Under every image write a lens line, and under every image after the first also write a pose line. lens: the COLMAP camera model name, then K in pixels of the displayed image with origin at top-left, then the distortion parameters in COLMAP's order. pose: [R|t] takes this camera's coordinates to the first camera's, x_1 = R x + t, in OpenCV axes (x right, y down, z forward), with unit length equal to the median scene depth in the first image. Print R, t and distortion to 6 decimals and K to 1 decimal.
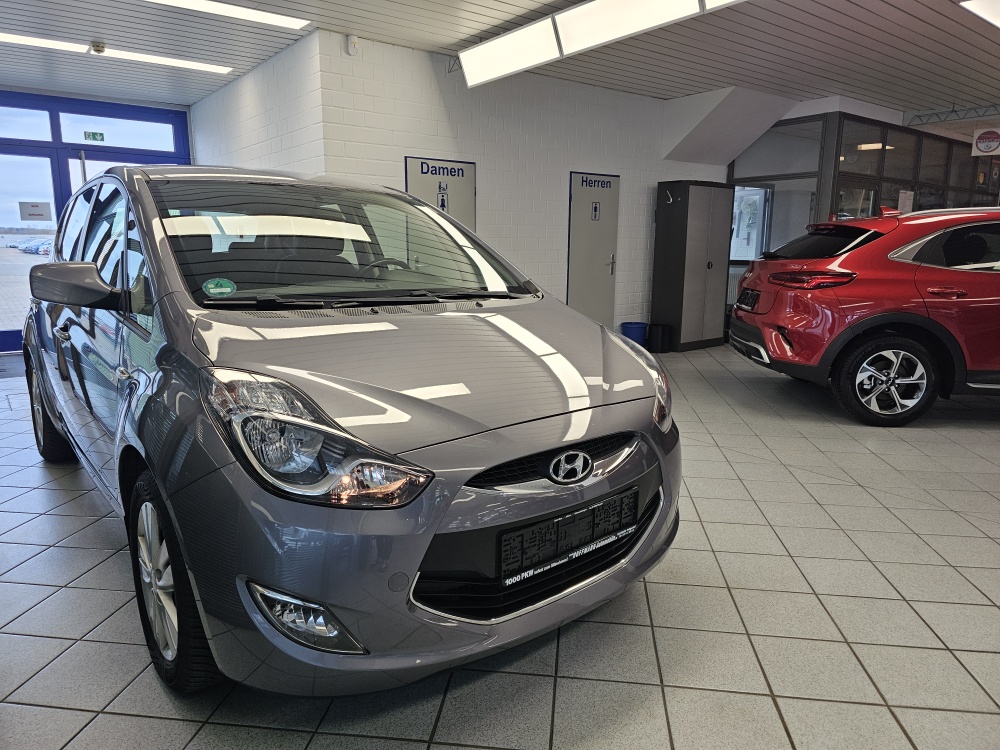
lens RADIAL K [[658.6, 0, 500.0], [0, 658.6, 375.0], [0, 0, 1]] dist [0.028294, -0.033757]
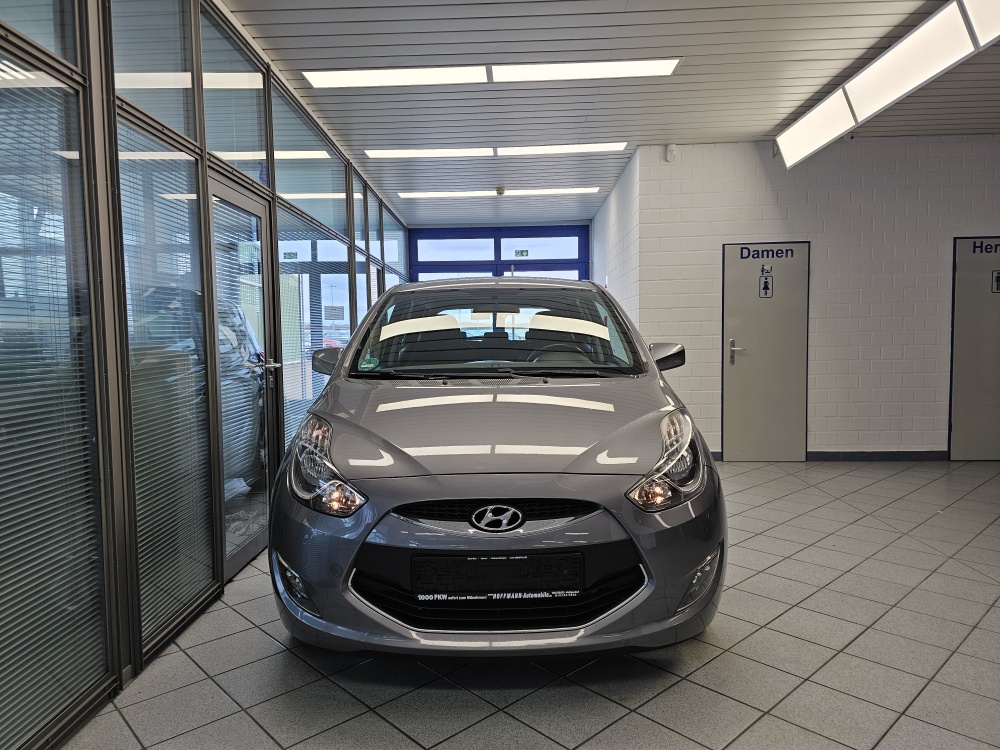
lens RADIAL K [[658.2, 0, 498.5], [0, 658.2, 386.5], [0, 0, 1]] dist [0.032121, -0.075220]
pose [[0.761922, 0.029456, -0.646999, 0.256178], [-0.100005, 0.992335, -0.072590, -0.002371], [0.639901, 0.120012, 0.759028, 0.025457]]
